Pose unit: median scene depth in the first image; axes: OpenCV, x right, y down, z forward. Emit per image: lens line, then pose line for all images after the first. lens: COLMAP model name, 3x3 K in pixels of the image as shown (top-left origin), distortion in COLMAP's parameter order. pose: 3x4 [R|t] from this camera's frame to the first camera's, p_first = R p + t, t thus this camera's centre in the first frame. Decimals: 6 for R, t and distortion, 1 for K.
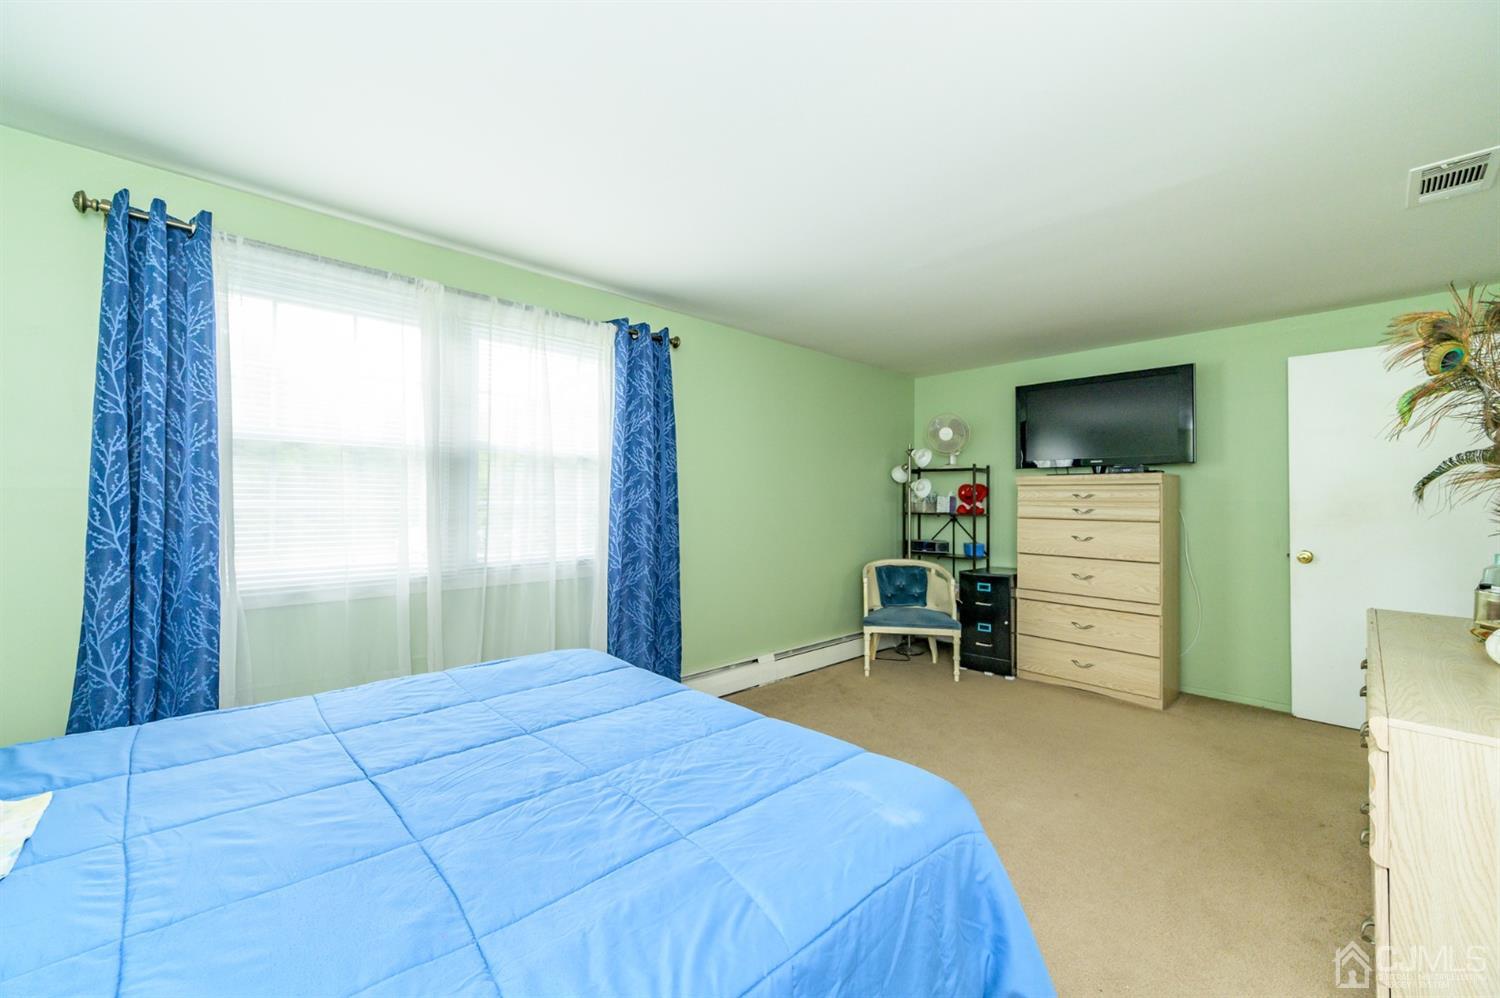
lens RADIAL K [[589.5, 0, 750.7], [0, 589.5, 497.4], [0, 0, 1]] dist [-0.002364, 0.001175]
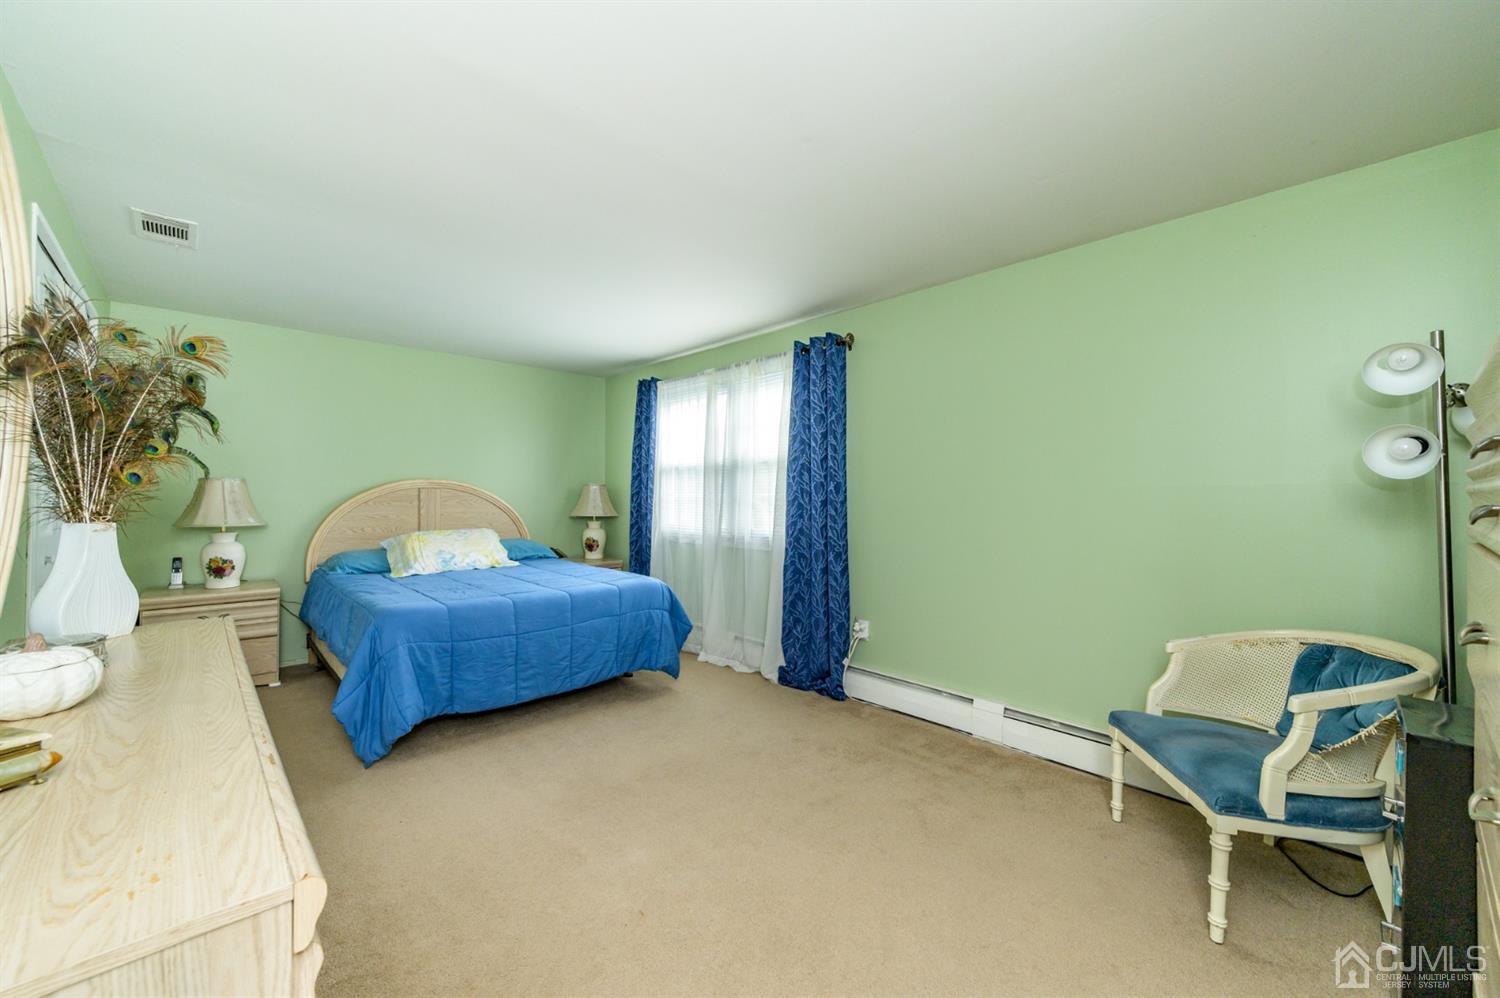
lens RADIAL K [[589.5, 0, 751.0], [0, 589.5, 493.0], [0, 0, 1]] dist [-0.002364, 0.001175]
pose [[-0.015414, -0.000597, -0.999881, 0.954467], [0.006218, 0.999980, -0.000693, 0.006198], [0.999862, -0.006228, -0.015410, 0.888948]]
